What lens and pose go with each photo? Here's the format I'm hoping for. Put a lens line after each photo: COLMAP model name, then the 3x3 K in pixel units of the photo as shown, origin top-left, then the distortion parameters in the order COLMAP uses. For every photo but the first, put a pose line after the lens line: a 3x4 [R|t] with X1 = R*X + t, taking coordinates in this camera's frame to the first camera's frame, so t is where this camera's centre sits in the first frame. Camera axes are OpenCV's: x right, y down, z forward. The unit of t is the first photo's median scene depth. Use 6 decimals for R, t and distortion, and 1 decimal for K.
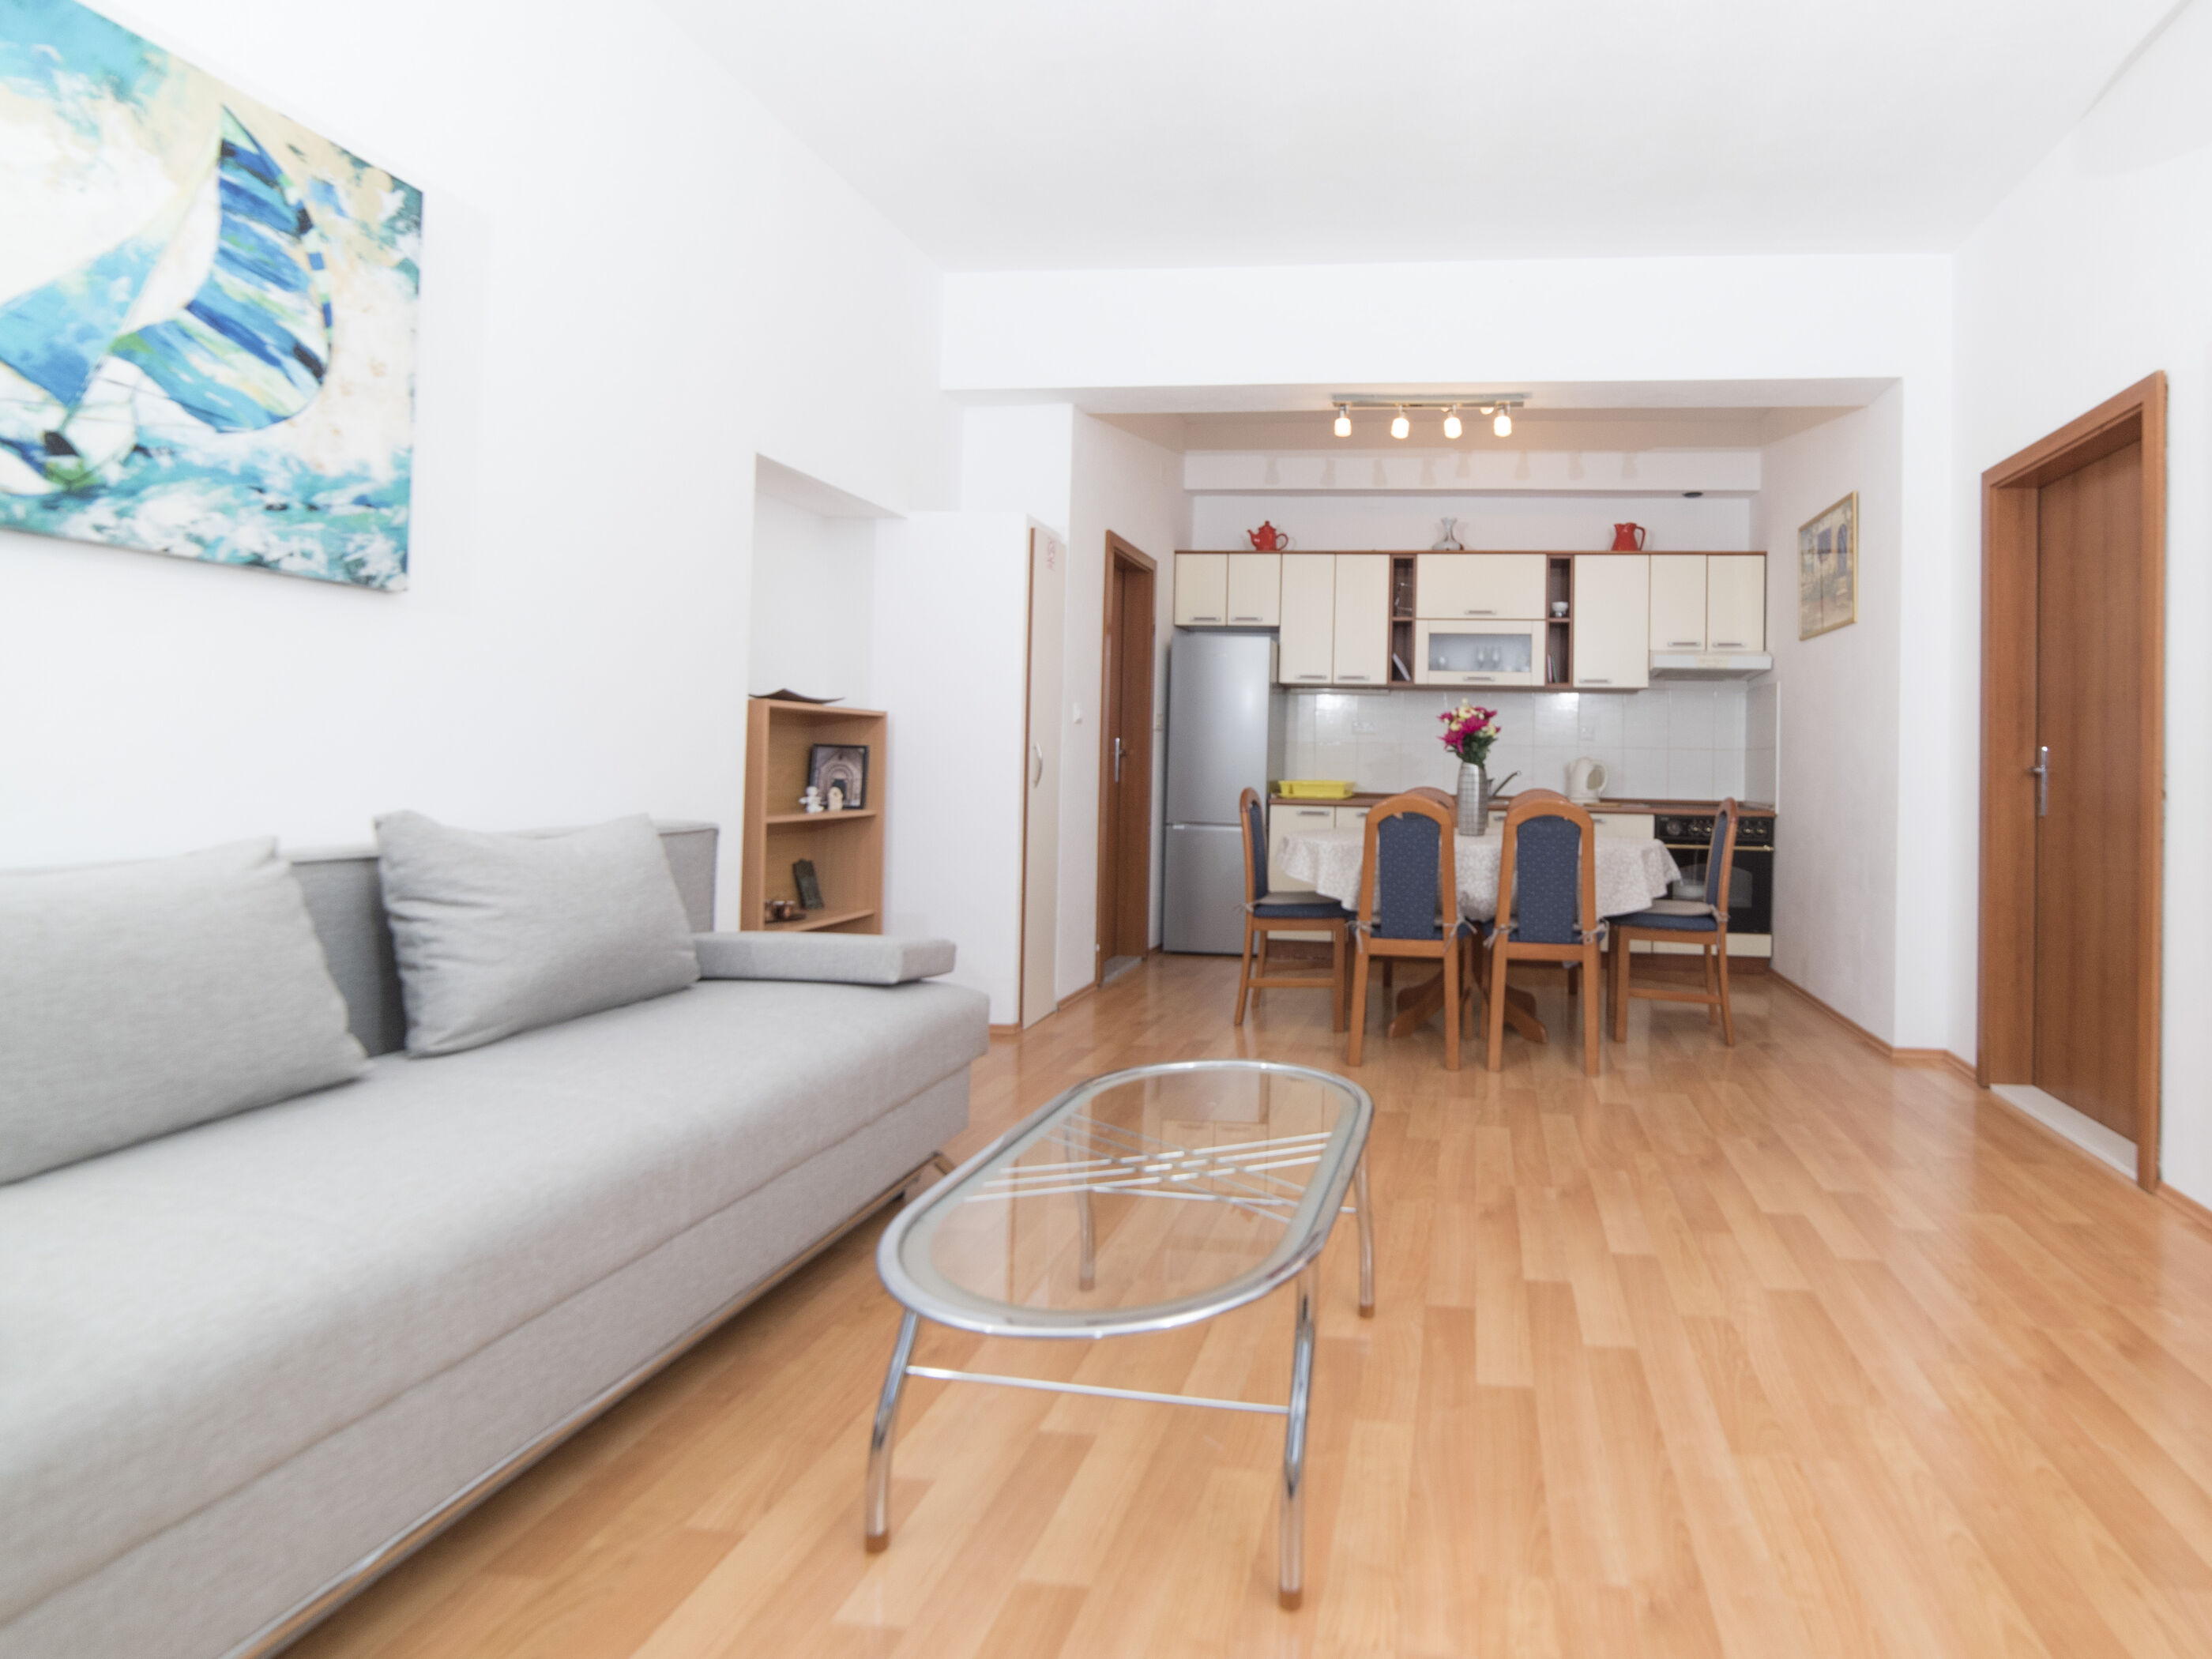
lens RADIAL K [[1050.5, 0, 1275.0], [0, 1050.5, 759.7], [0, 0, 1]] dist [-0.029469, 0.008430]
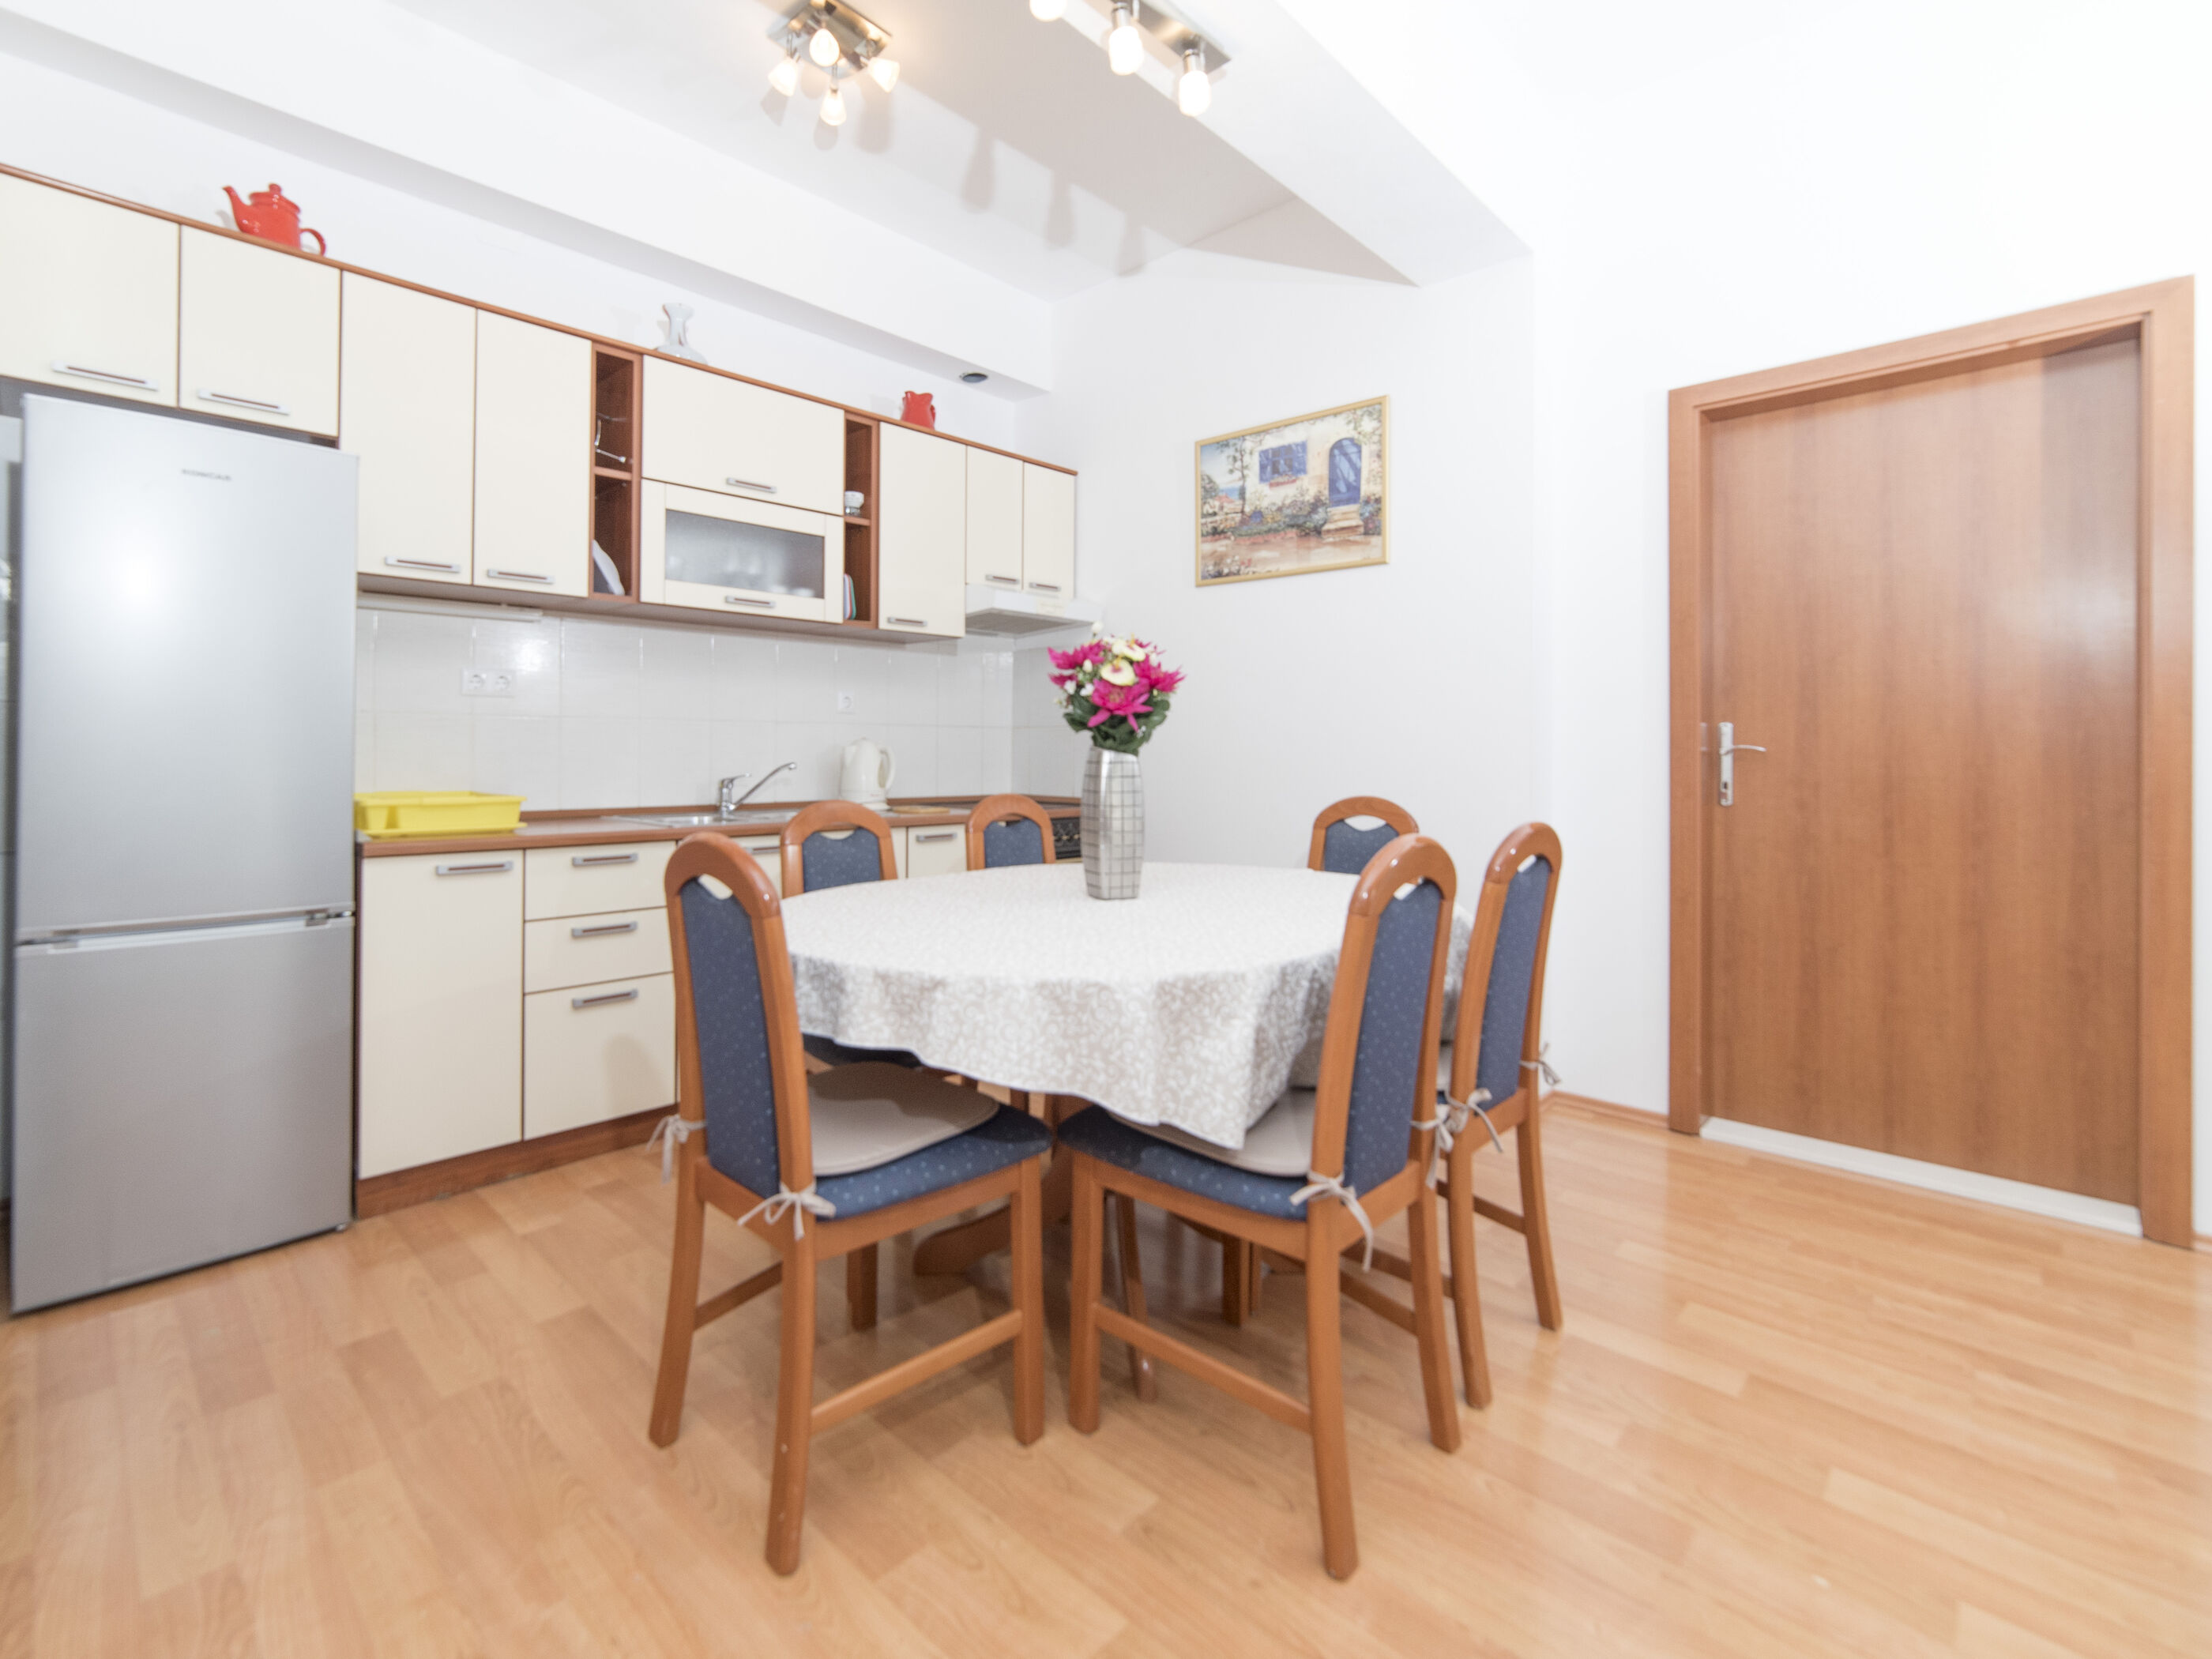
lens RADIAL K [[1071.9, 0, 983.0], [0, 1071.9, 731.5], [0, 0, 1]] dist [0.014555, 0.000463]
pose [[0.600638, -0.003655, 0.799513, -0.201728], [0.008037, 0.999967, -0.001466, -0.005036], [-0.799481, 0.007307, 0.600647, 0.558789]]
